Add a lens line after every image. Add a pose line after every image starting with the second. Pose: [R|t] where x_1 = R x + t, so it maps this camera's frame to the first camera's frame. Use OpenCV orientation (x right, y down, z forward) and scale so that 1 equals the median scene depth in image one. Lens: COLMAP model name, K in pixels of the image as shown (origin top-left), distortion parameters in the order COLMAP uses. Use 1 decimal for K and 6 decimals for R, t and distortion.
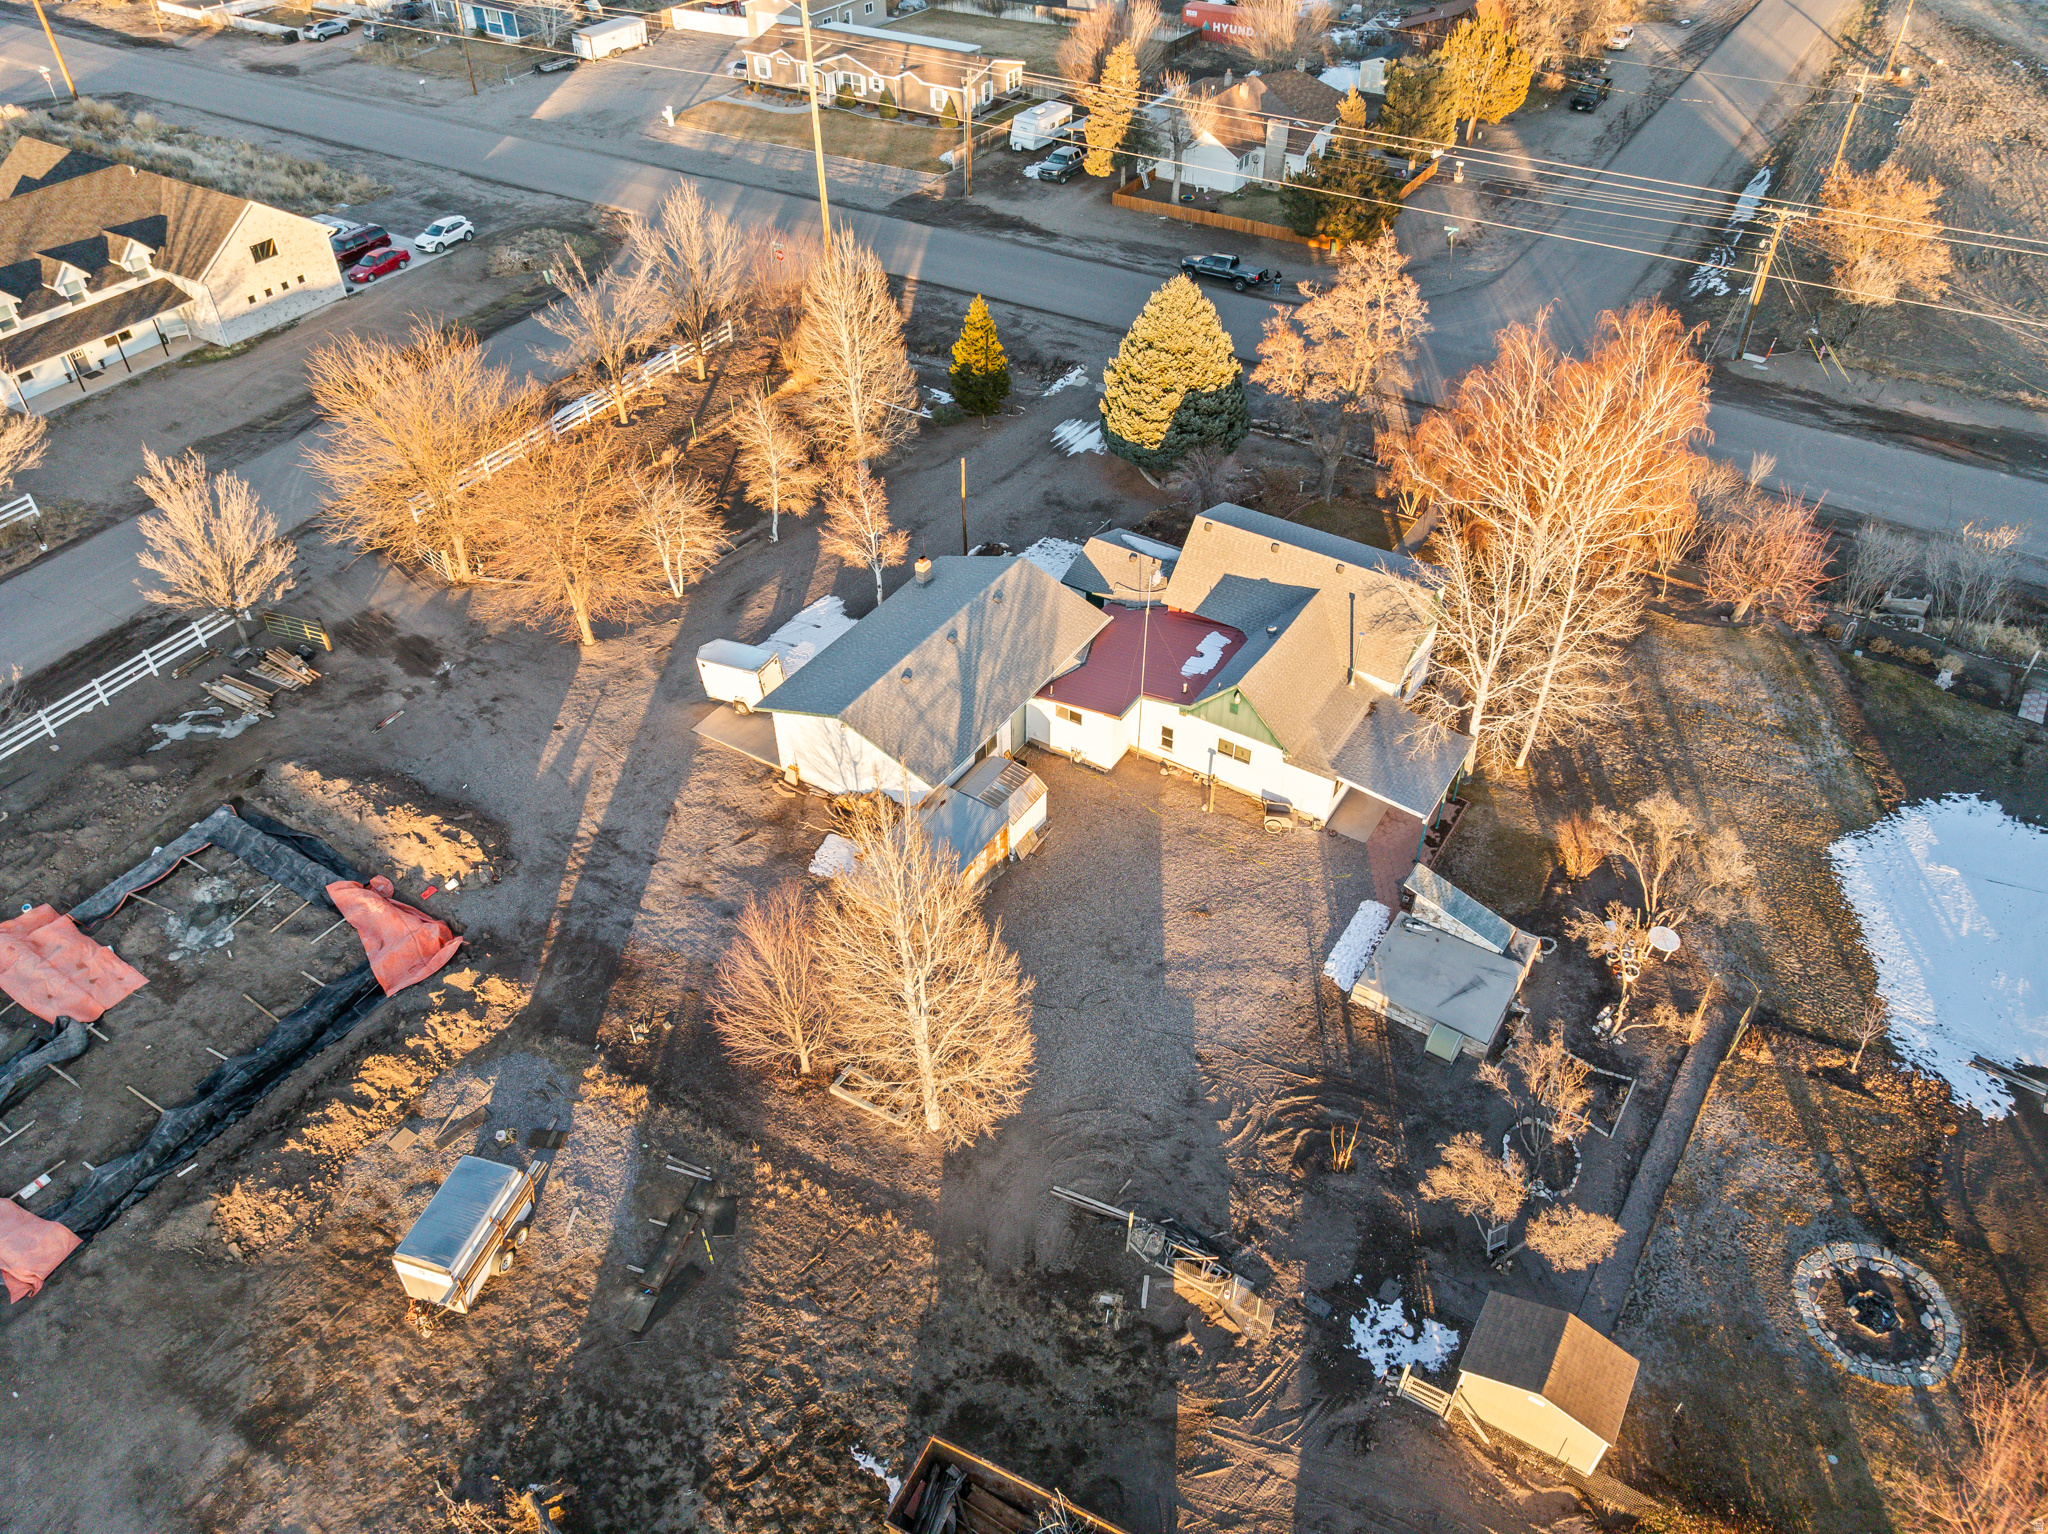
lens RADIAL K [[1442.7, 0, 1032.5], [0, 1442.7, 755.7], [0, 0, 1]] dist [-0.041898, 0.008581]
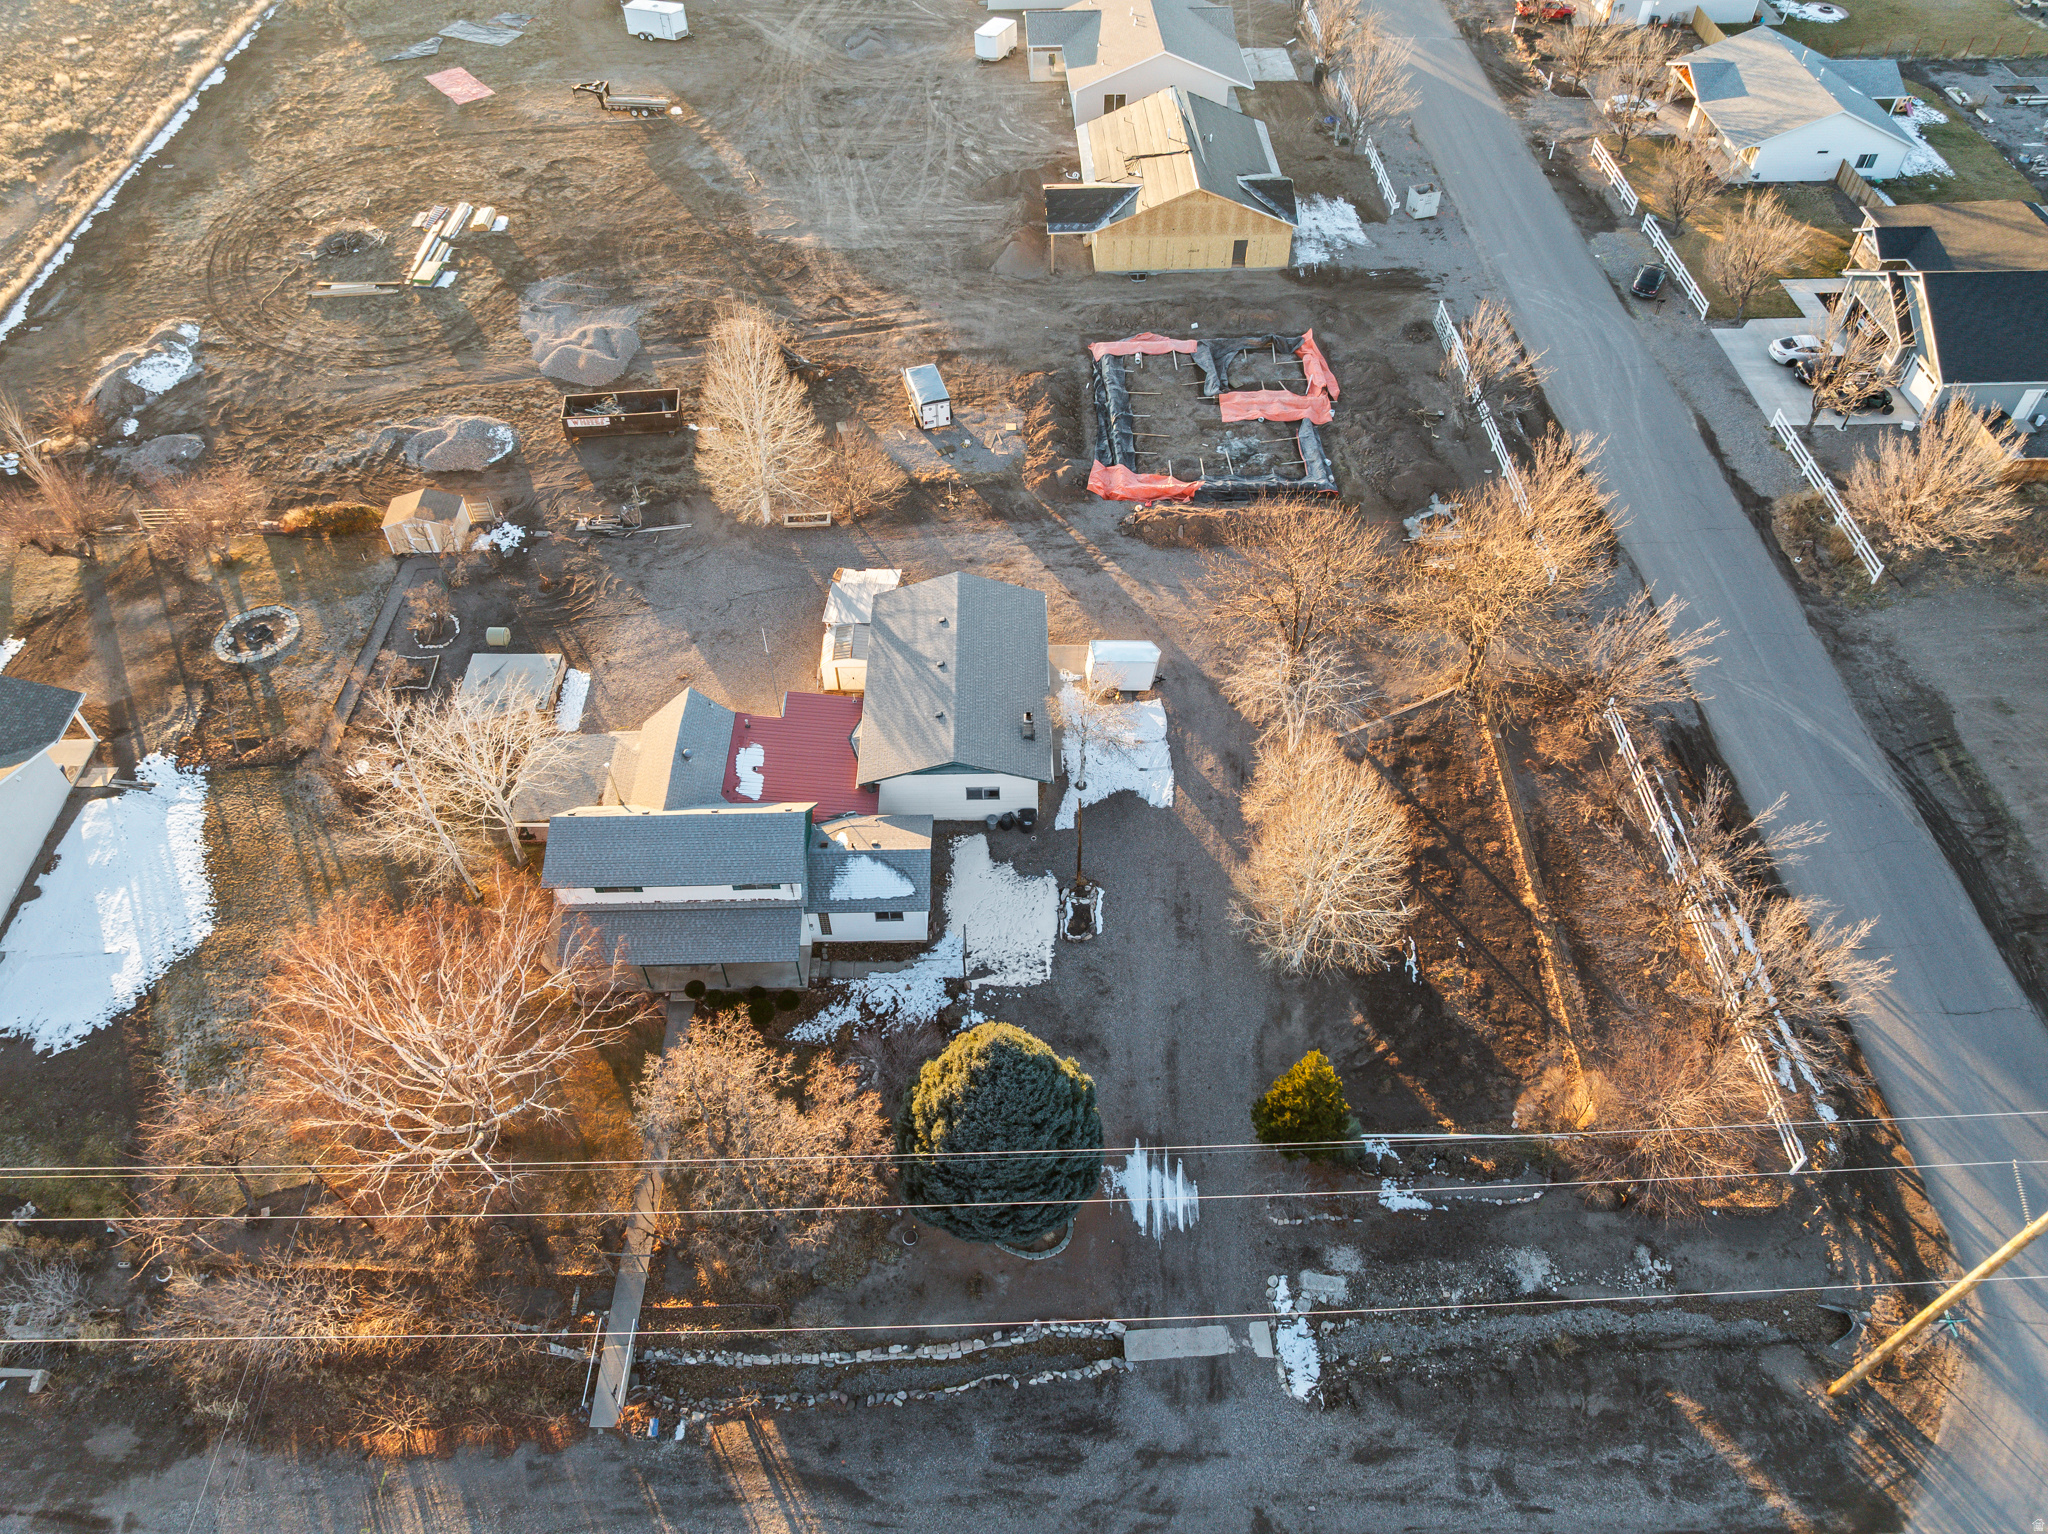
lens RADIAL K [[1442.7, 0, 1033.0], [0, 1442.7, 757.6], [0, 0, 1]] dist [-0.041898, 0.008581]
pose [[-0.834625, 0.414102, -0.363210, 0.353833], [-0.354957, 0.099876, 0.929532, -1.238728], [0.421197, 0.904734, 0.063630, 1.053176]]
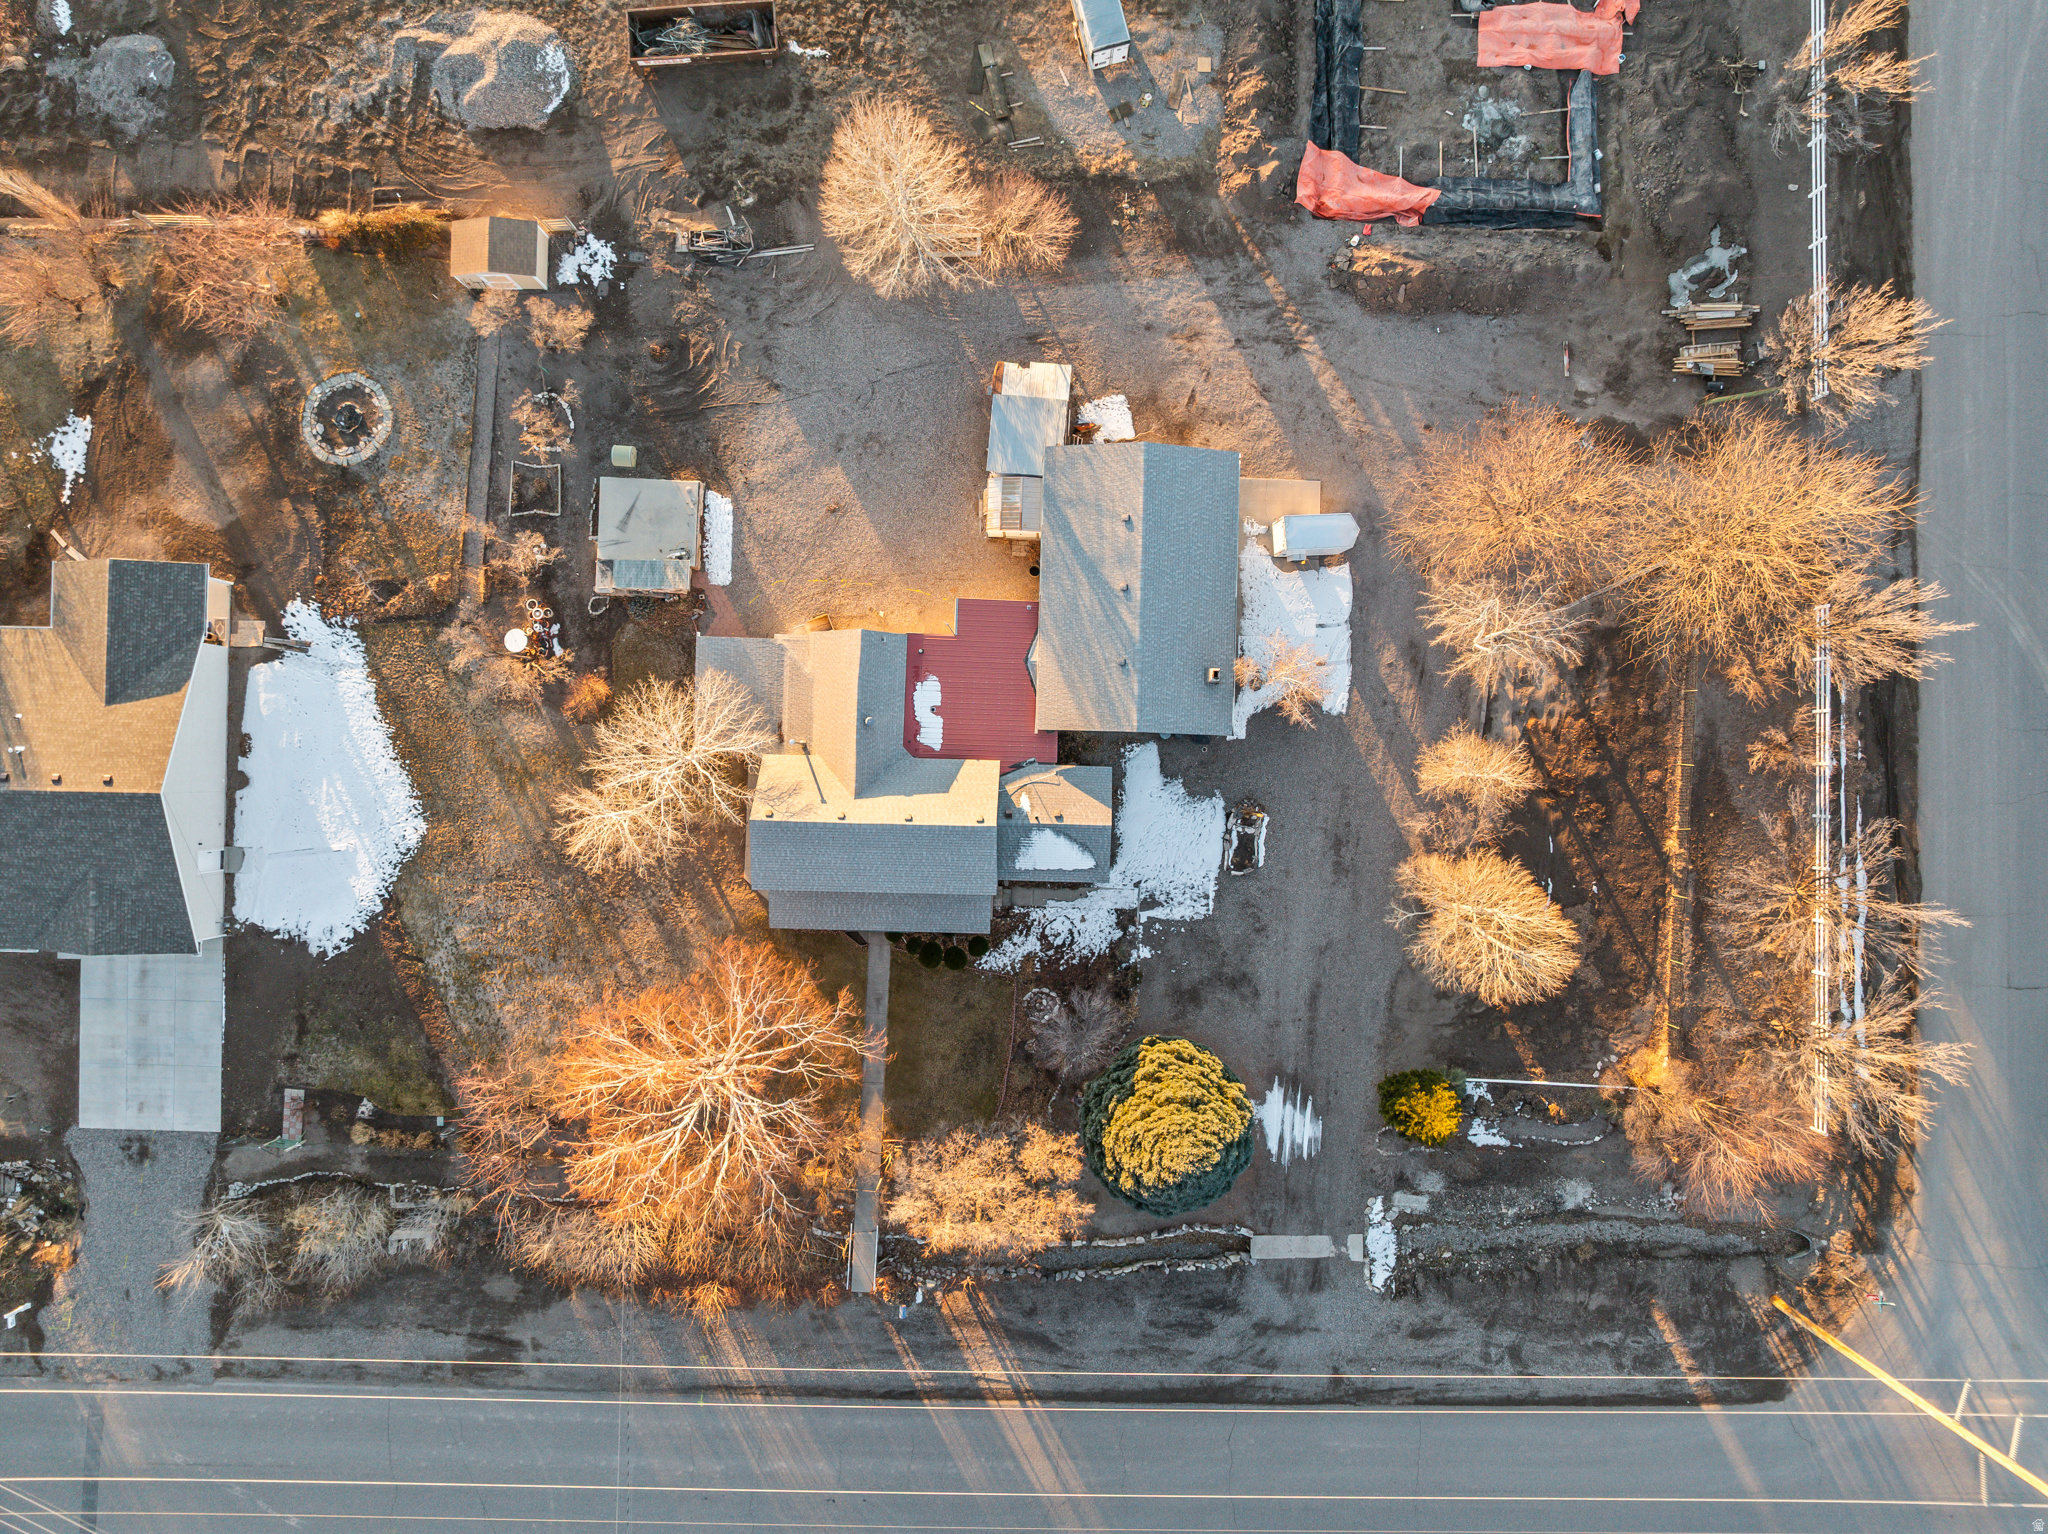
lens RADIAL K [[1442.7, 0, 1033.8], [0, 1442.7, 749.1], [0, 0, 1]] dist [-0.041898, 0.008581]
pose [[-0.859282, 0.511501, 0.000640, 0.067862], [-0.328000, -0.551974, 0.766642, -1.000215], [0.392492, 0.658552, 0.642074, 0.352943]]
